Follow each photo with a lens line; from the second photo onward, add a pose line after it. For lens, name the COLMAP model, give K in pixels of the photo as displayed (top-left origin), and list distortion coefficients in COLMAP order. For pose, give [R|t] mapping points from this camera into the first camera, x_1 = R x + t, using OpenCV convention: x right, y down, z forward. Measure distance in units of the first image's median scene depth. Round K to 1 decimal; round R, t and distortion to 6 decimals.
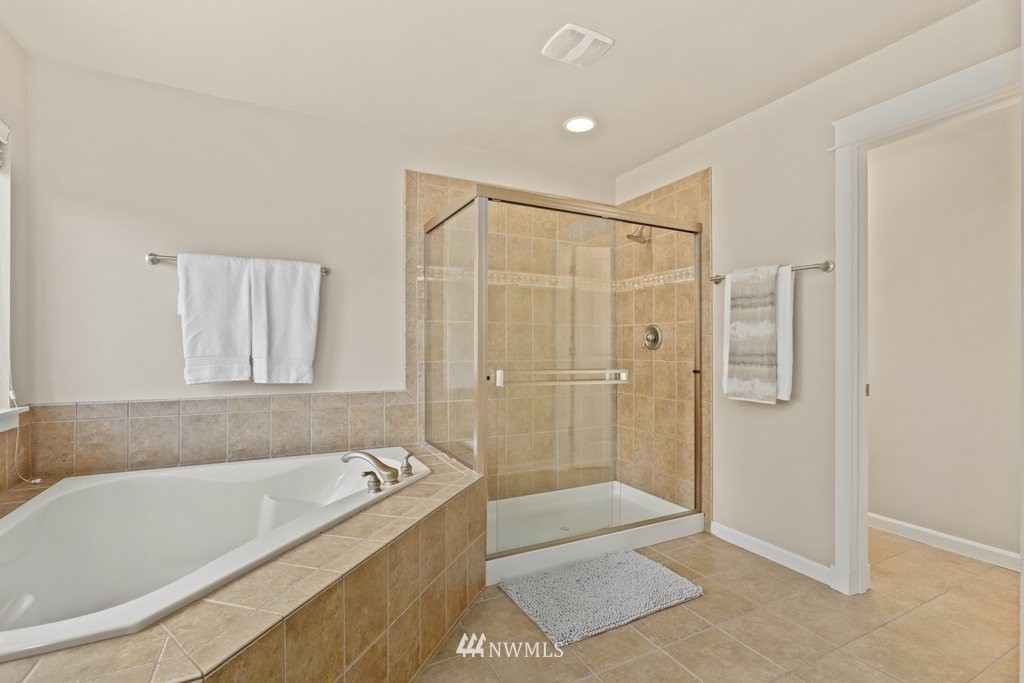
lens RADIAL K [[476.2, 0, 509.5], [0, 476.2, 341.0], [0, 0, 1]] dist [-0.015964, 0.010237]
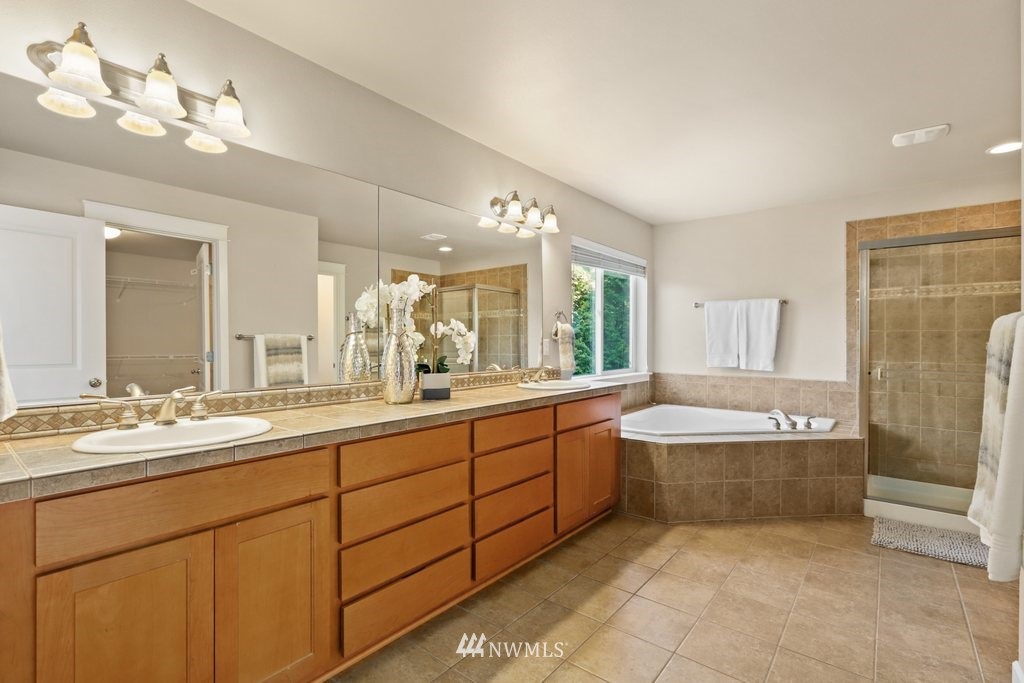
lens RADIAL K [[476.2, 0, 511.1], [0, 476.2, 339.7], [0, 0, 1]] dist [-0.015964, 0.010237]
pose [[0.394077, -0.004281, -0.919067, 0.783604], [0.004731, 0.999985, -0.002629, -0.022509], [0.919065, -0.003313, 0.394092, -0.520827]]
